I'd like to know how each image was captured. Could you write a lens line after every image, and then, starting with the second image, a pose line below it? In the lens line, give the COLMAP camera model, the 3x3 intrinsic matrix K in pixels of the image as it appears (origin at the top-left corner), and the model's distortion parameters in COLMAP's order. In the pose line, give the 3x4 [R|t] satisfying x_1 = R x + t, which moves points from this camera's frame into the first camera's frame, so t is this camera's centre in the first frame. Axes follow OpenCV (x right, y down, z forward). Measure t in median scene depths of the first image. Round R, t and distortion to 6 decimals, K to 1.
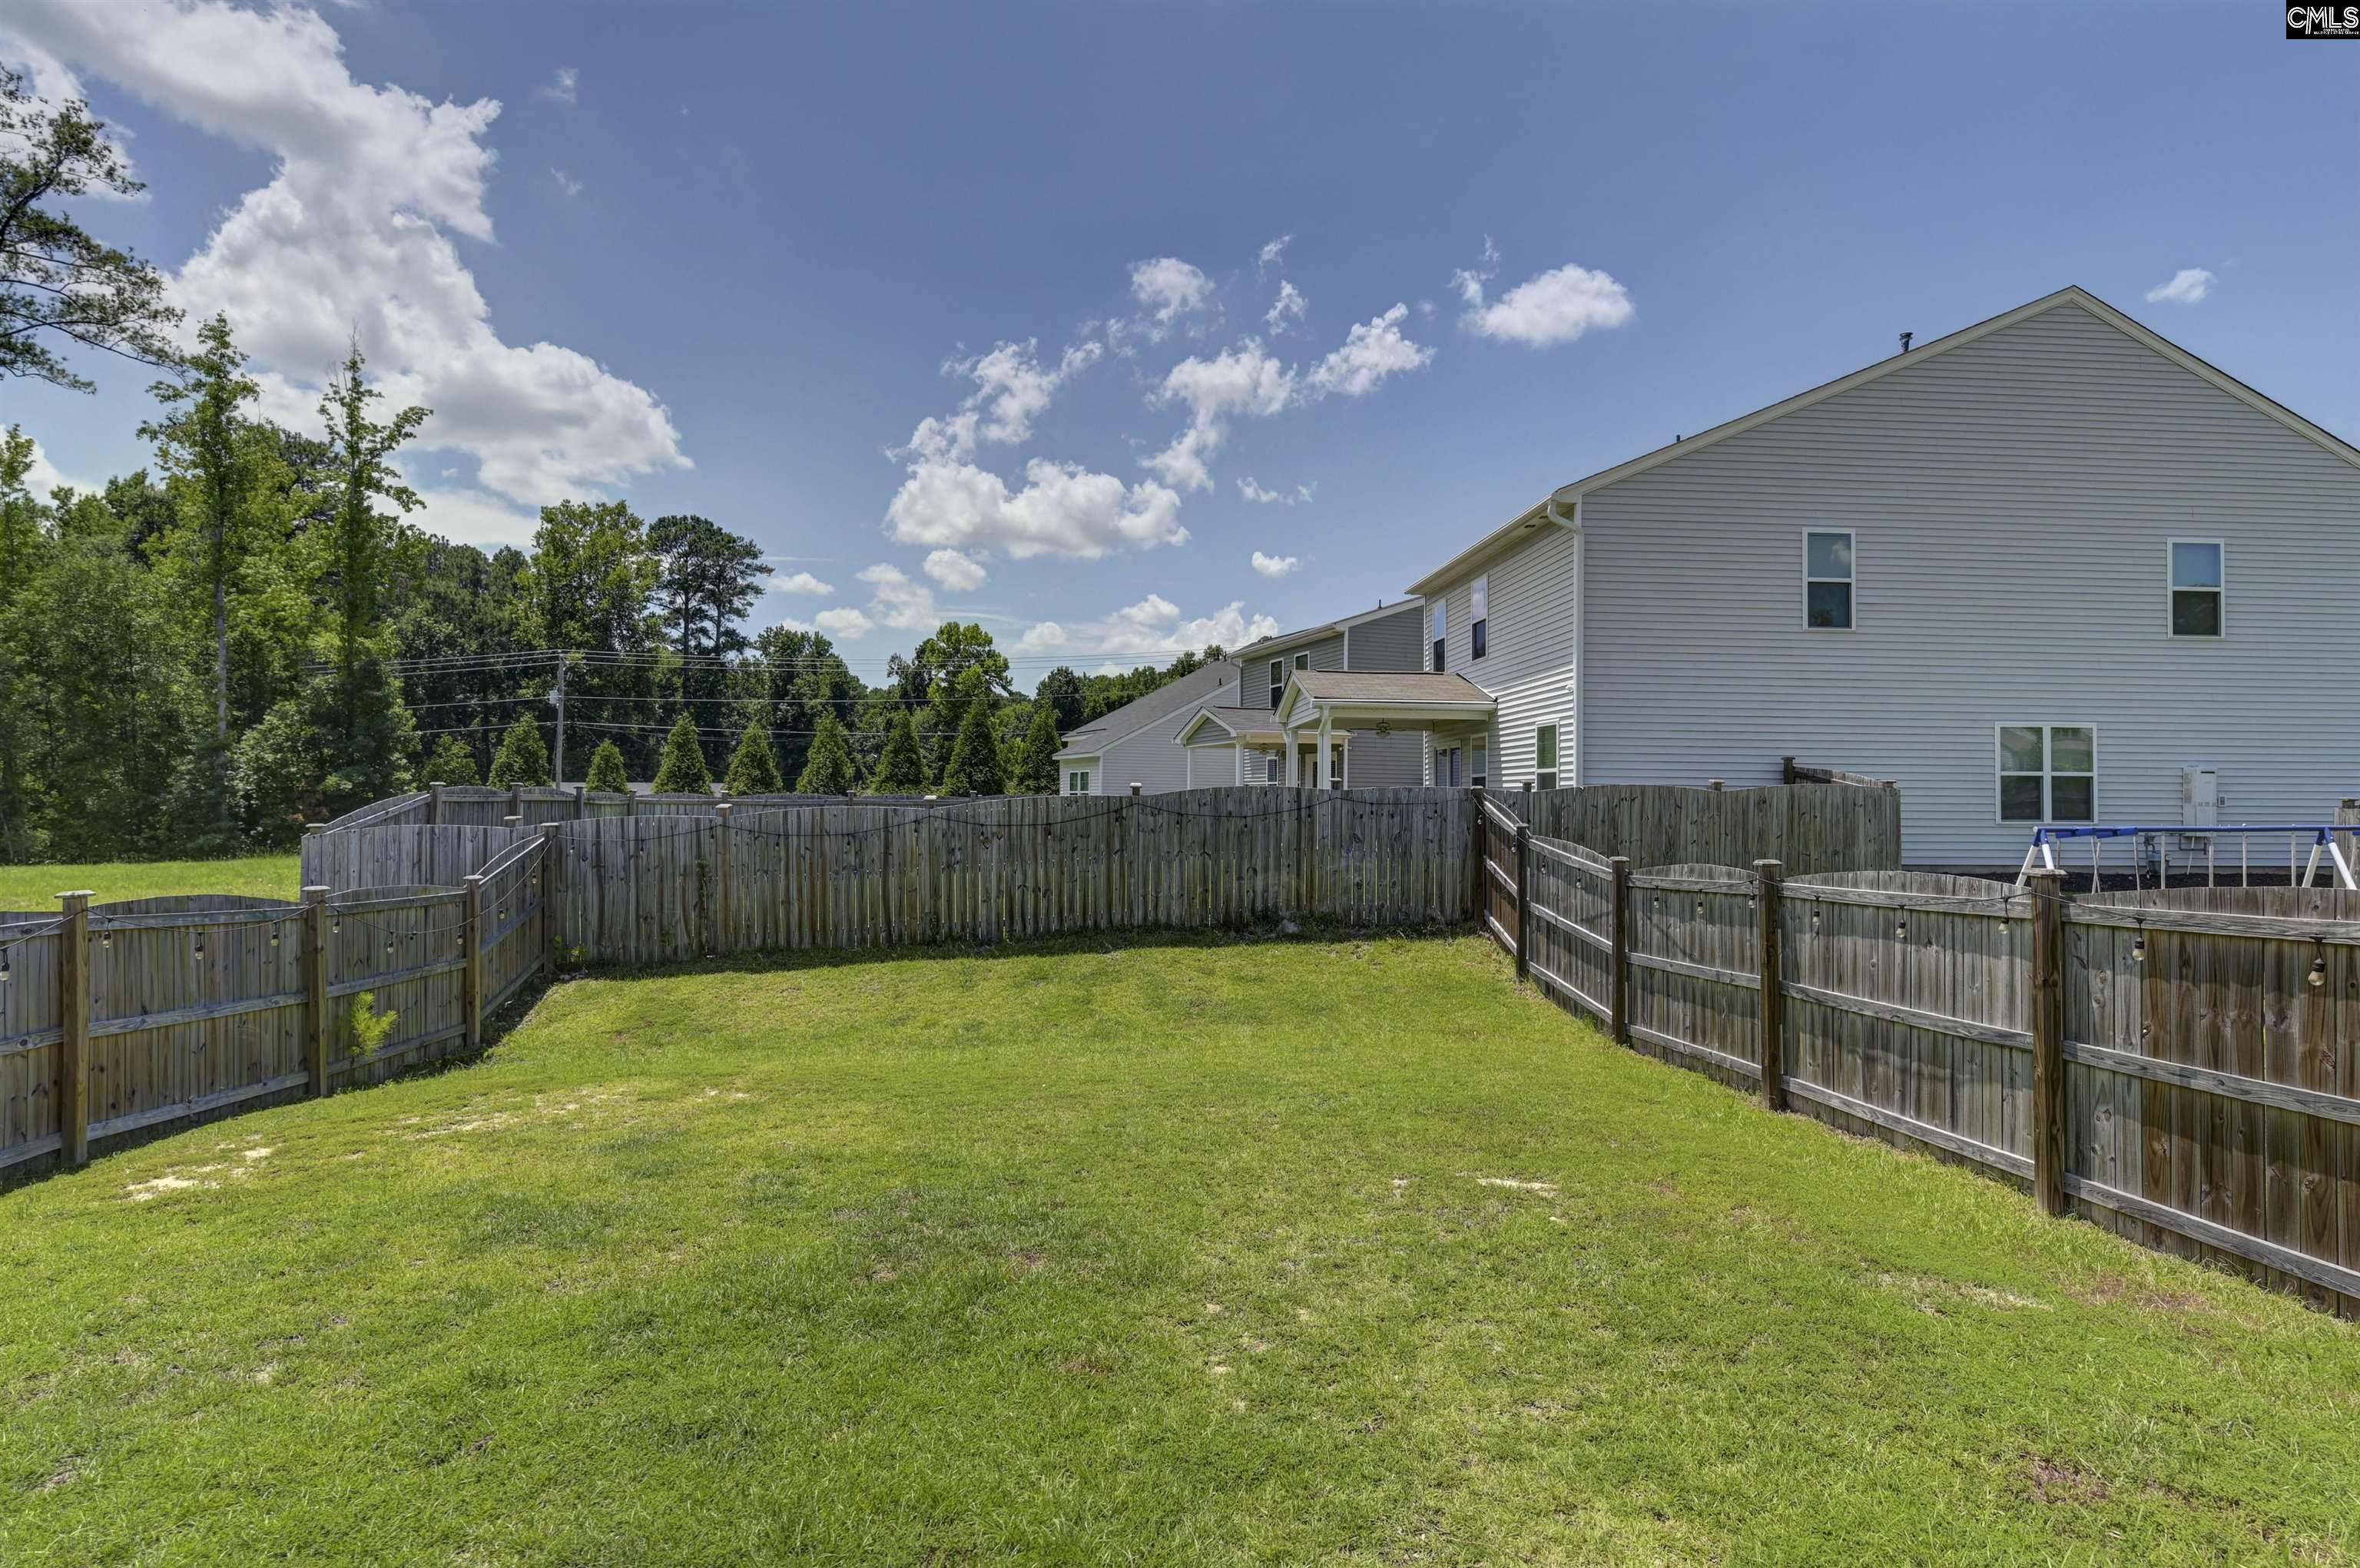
lens RADIAL K [[1140.0, 0, 1152.0], [0, 1140.0, 783.3], [0, 0, 1]] dist [0.006615, -0.007710]
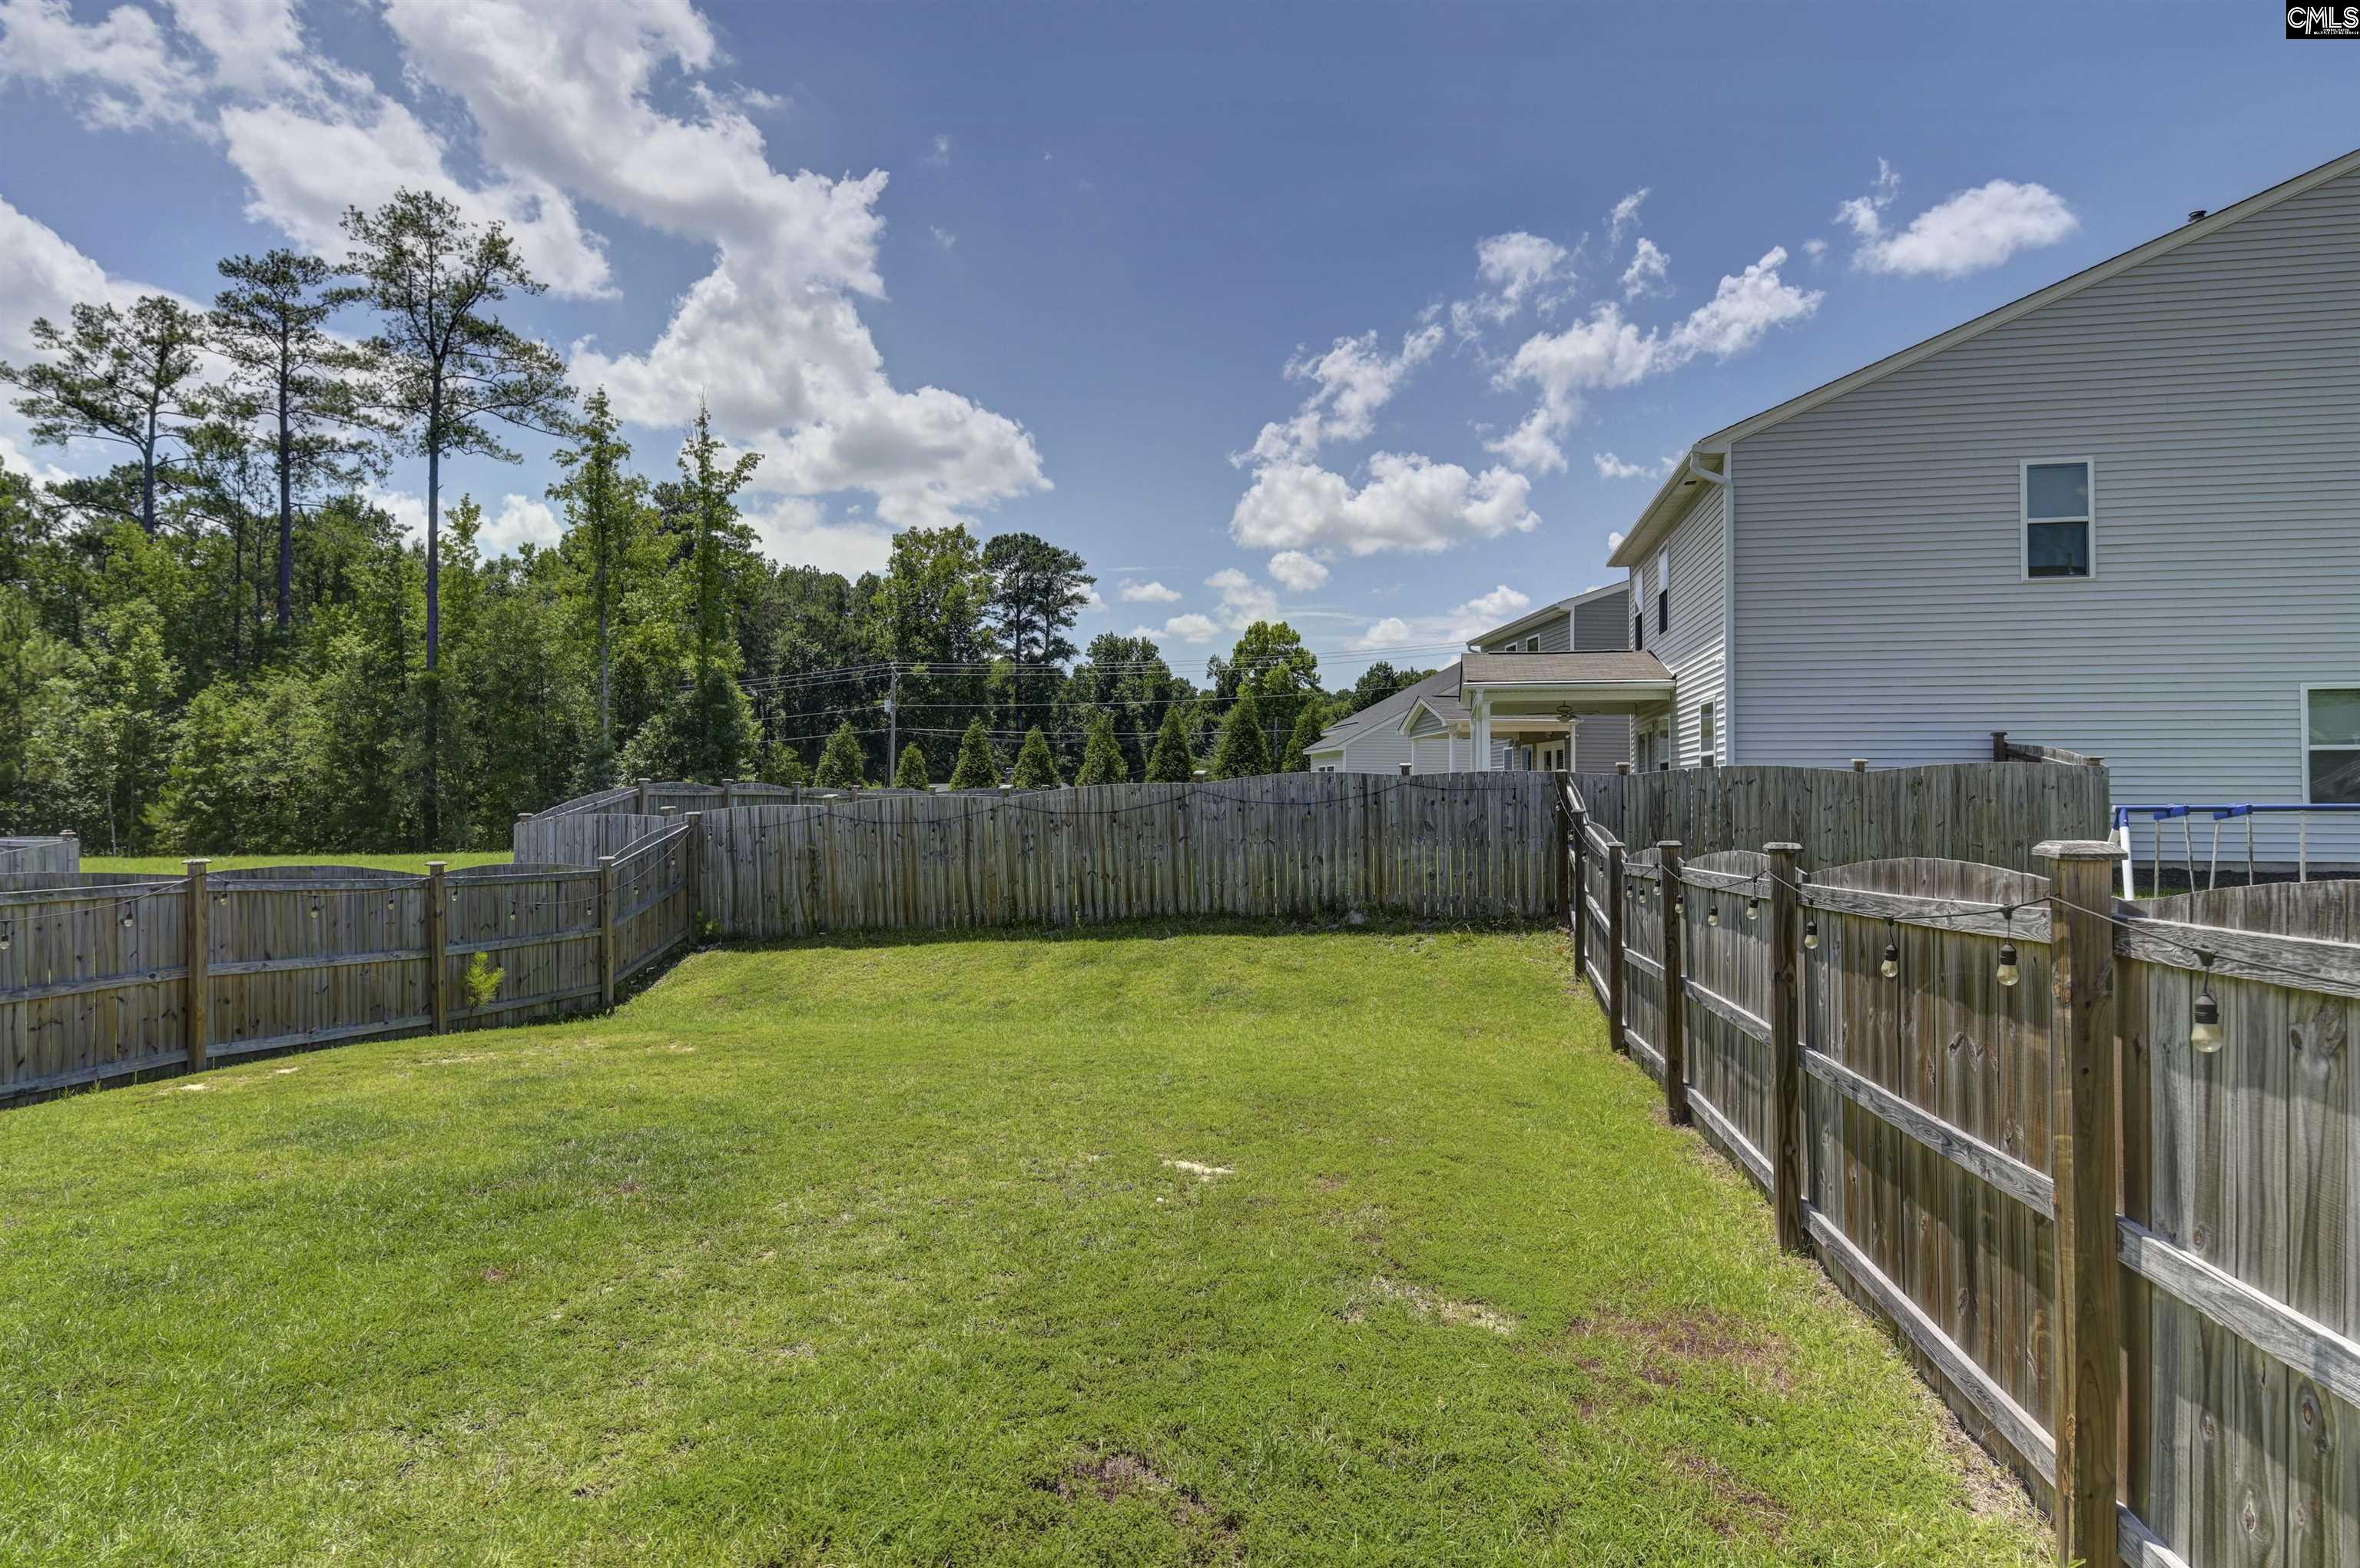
lens RADIAL K [[1140.0, 0, 1152.0], [0, 1140.0, 783.3], [0, 0, 1]] dist [0.006615, -0.007710]
pose [[0.966307, -0.009024, -0.257235, 0.202062], [0.009667, 0.999953, 0.001233, 0.009201], [0.257212, -0.003678, 0.966348, 0.022383]]
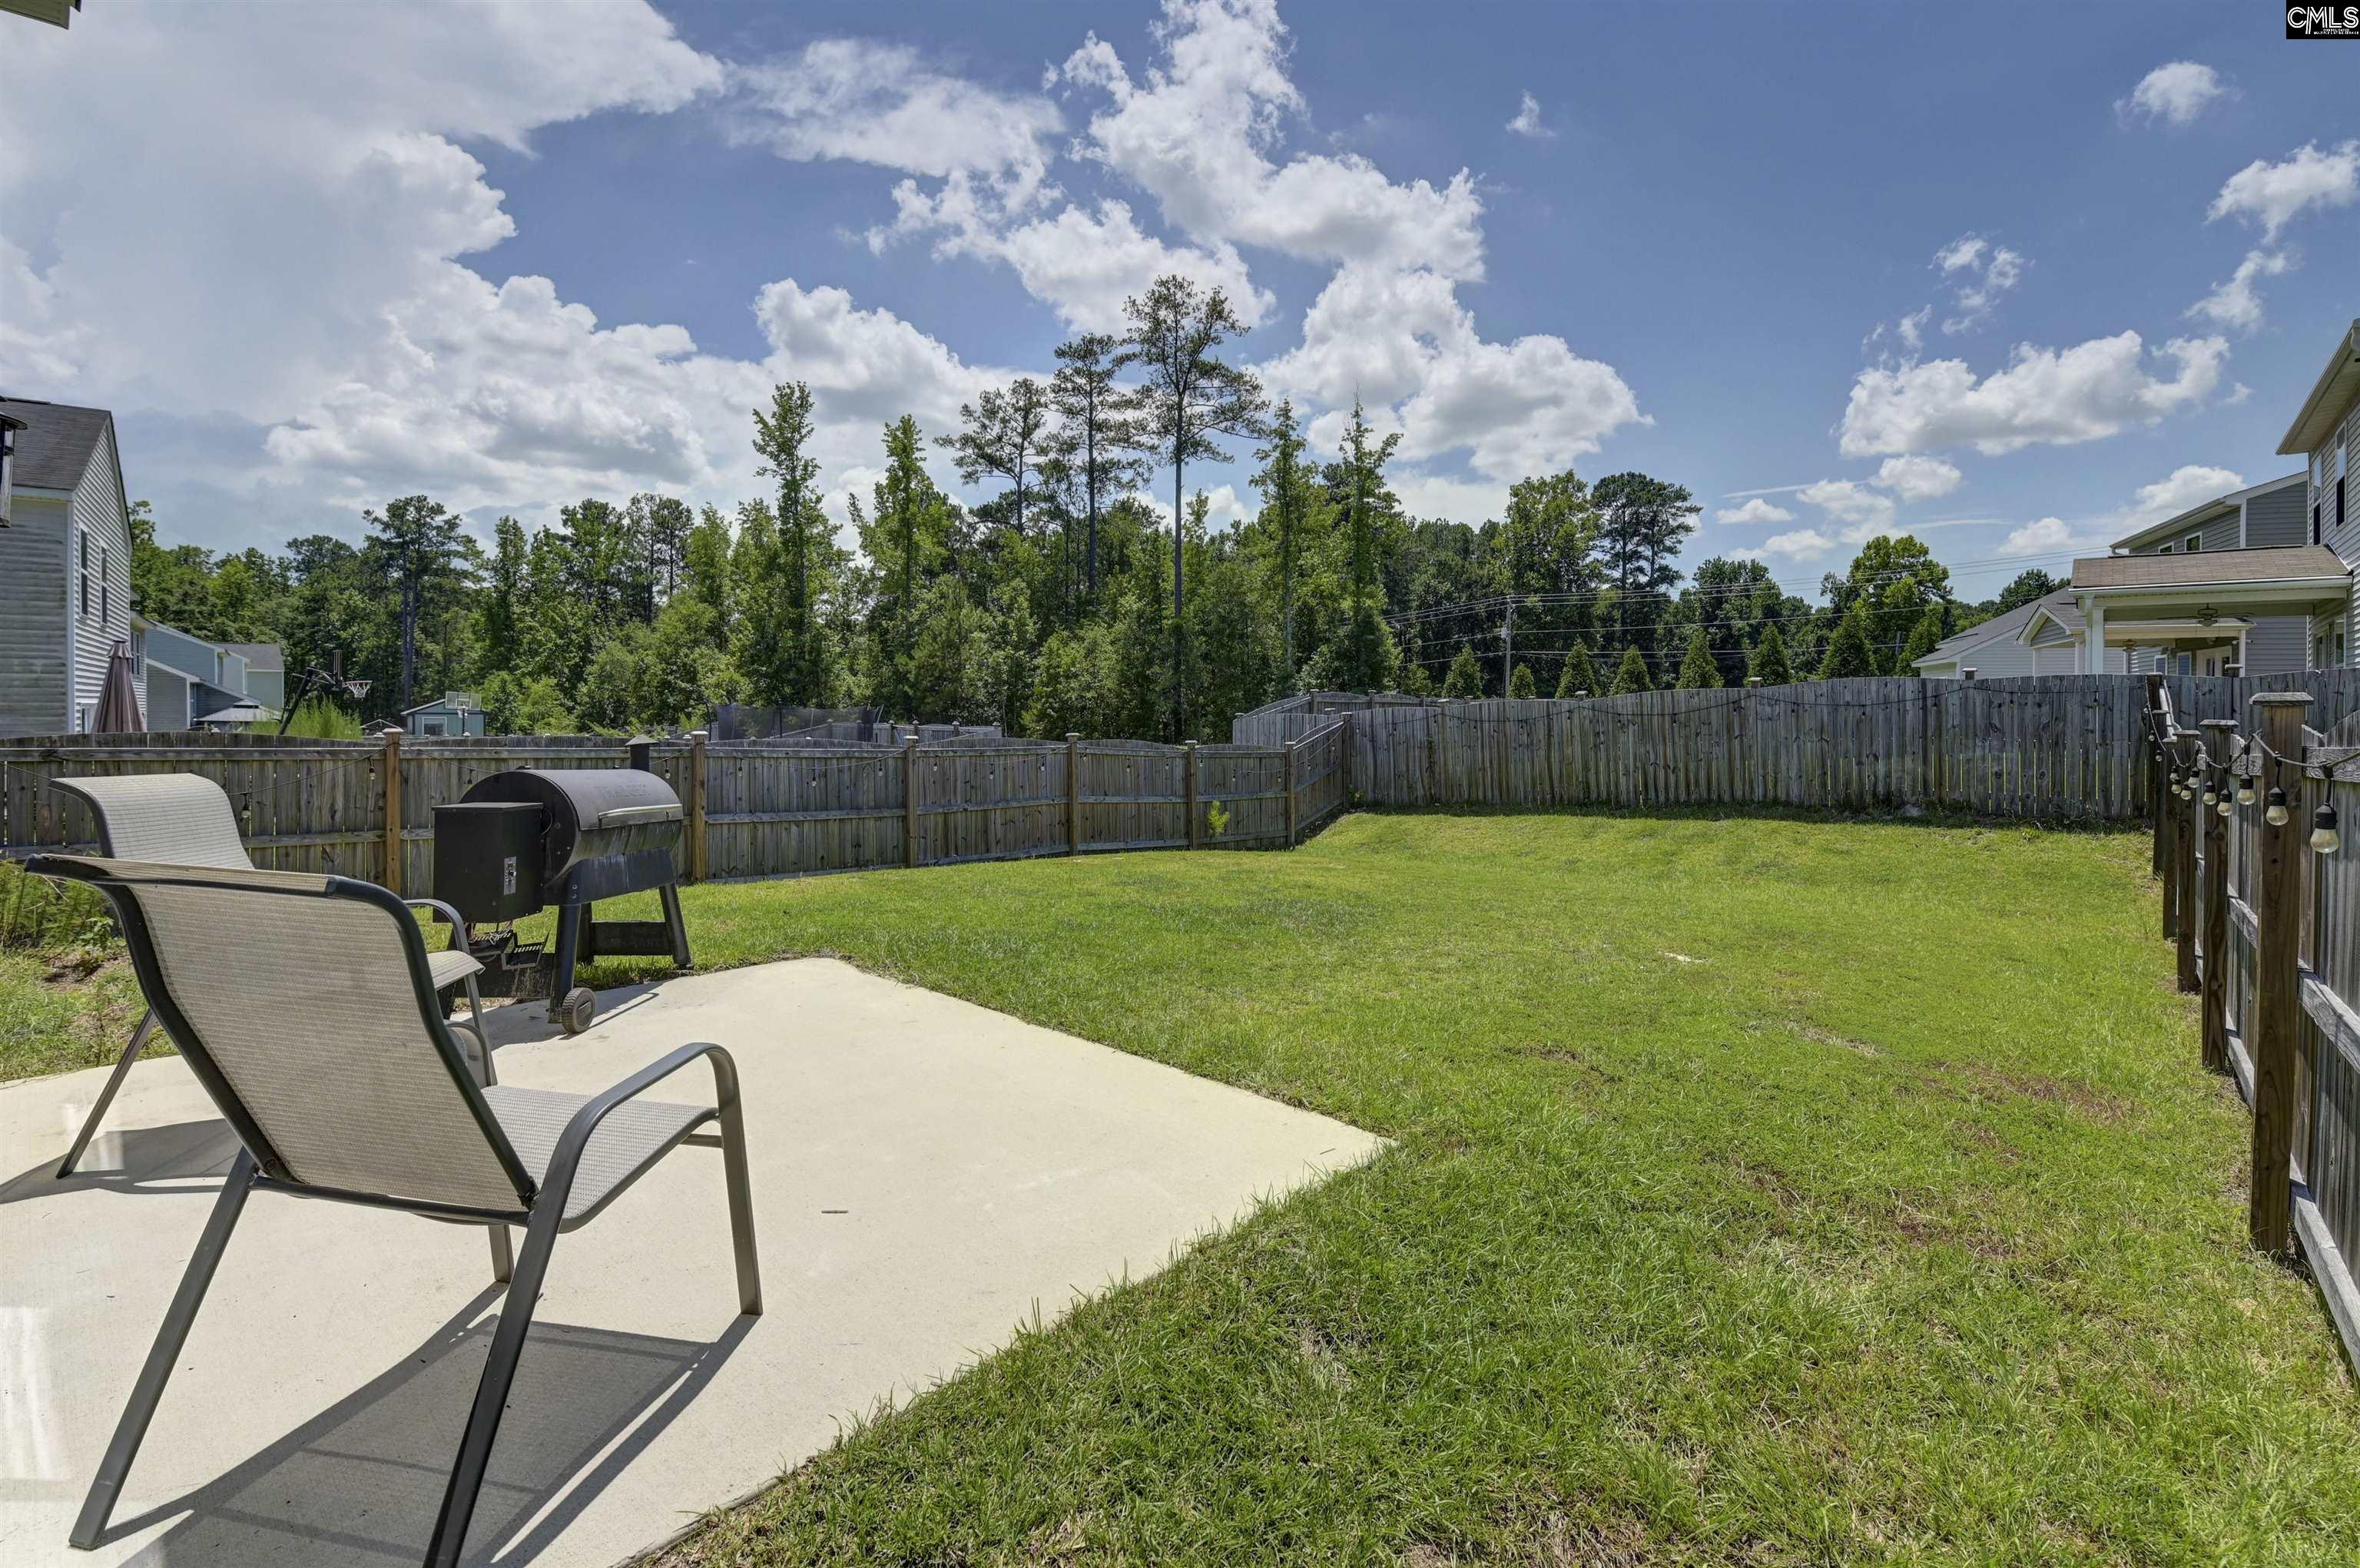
lens RADIAL K [[960.2, 0, 1262.1], [0, 960.2, 725.4], [0, 0, 1]] dist [-0.000352, -0.011923]
pose [[0.742097, 0.008619, -0.670237, 0.265033], [0.010495, 0.999645, 0.024476, 0.019068], [0.670210, -0.025197, 0.741744, -0.052972]]
